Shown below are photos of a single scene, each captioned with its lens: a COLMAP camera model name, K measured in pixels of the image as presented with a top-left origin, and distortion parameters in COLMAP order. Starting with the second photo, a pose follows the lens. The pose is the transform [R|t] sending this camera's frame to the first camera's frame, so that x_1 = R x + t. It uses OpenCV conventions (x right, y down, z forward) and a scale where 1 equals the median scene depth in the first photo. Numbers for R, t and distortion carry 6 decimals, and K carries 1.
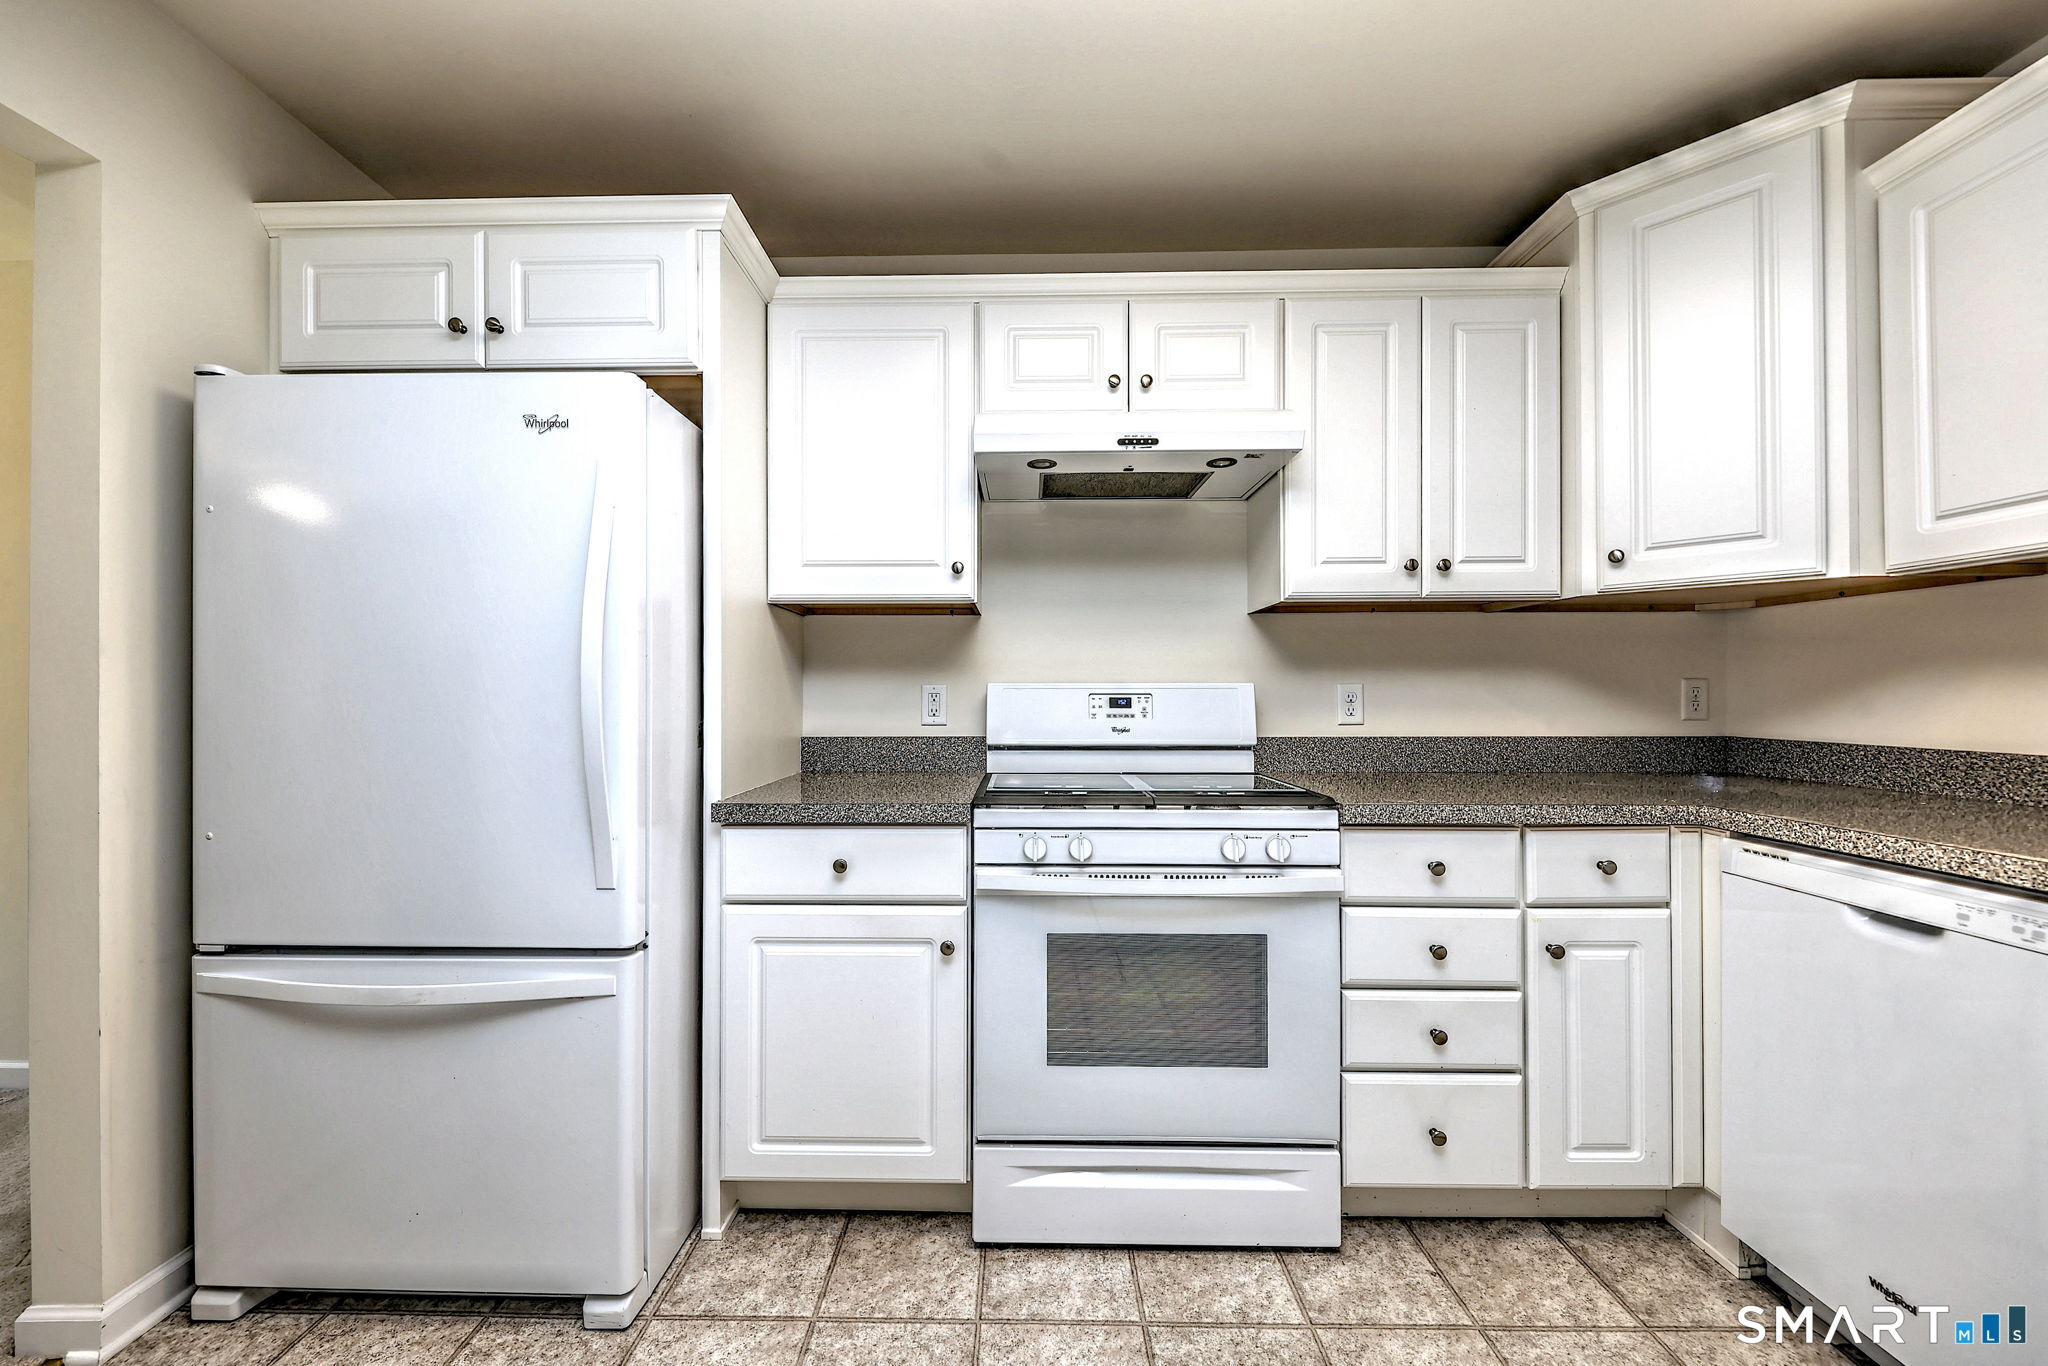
lens RADIAL K [[765.6, 0, 999.6], [0, 765.6, 689.9], [0, 0, 1]] dist [0.000213, -0.000252]
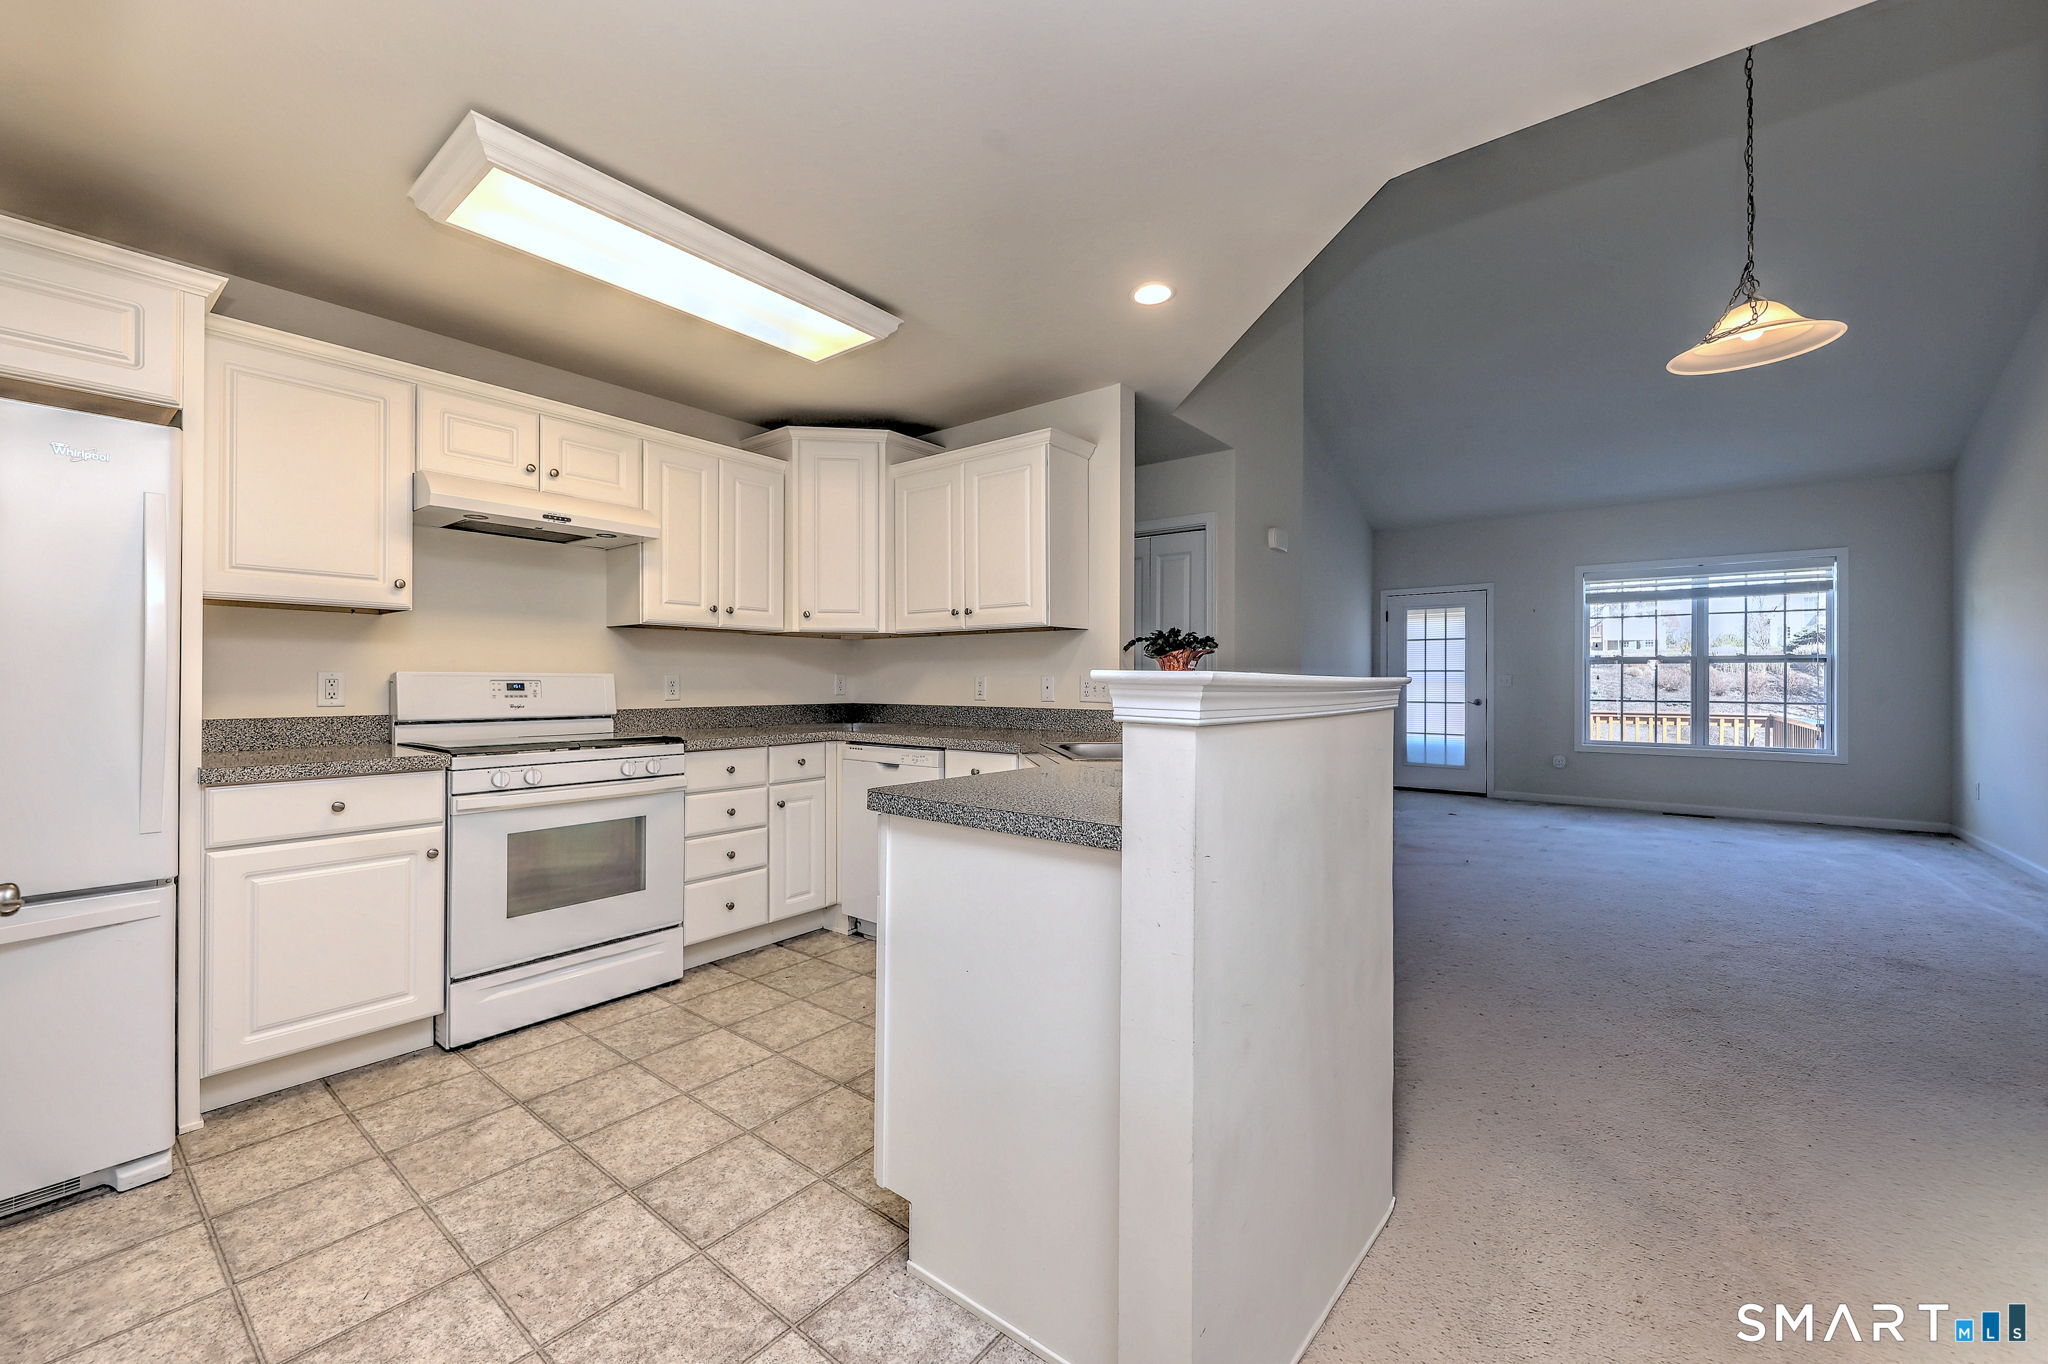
lens RADIAL K [[821.3, 0, 1036.4], [0, 821.3, 681.9], [0, 0, 1]] dist [0.006127, -0.000737]
pose [[0.588528, 0.002156, 0.808474, -0.656789], [-0.006108, 0.999980, 0.001780, -0.000701], [-0.808453, -0.005986, 0.588530, -0.853268]]
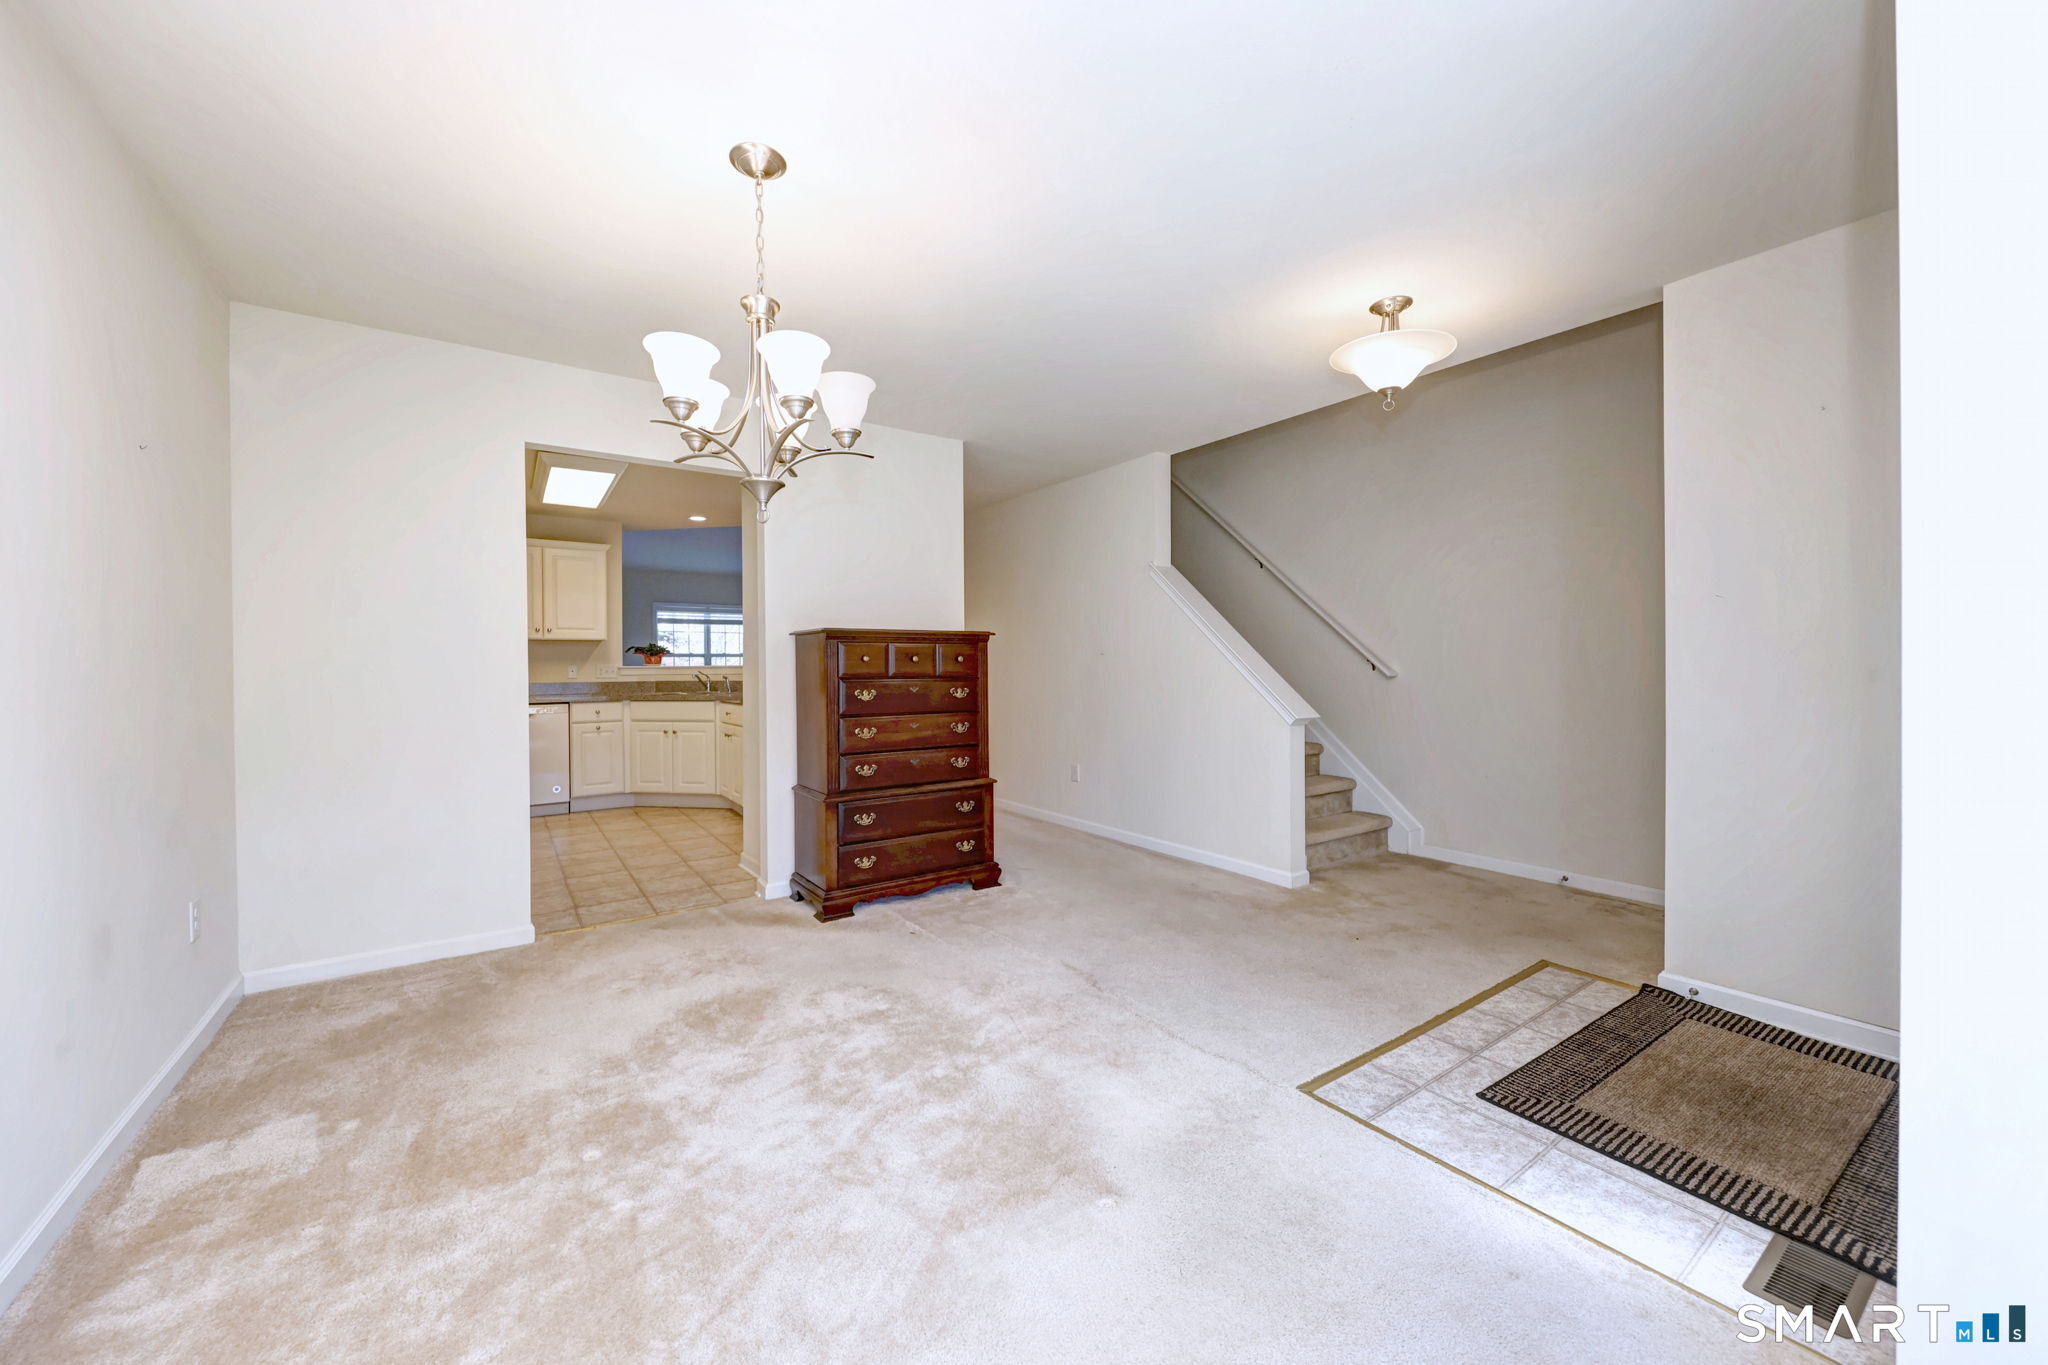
lens RADIAL K [[765.6, 0, 1024.4], [0, 765.6, 666.6], [0, 0, 1]] dist [0.000213, -0.000252]
pose [[-0.590386, 0.003182, 0.807115, -3.720982], [0.004994, 0.999987, -0.000289, 0.008826], [-0.807105, 0.003860, -0.590395, 1.026483]]
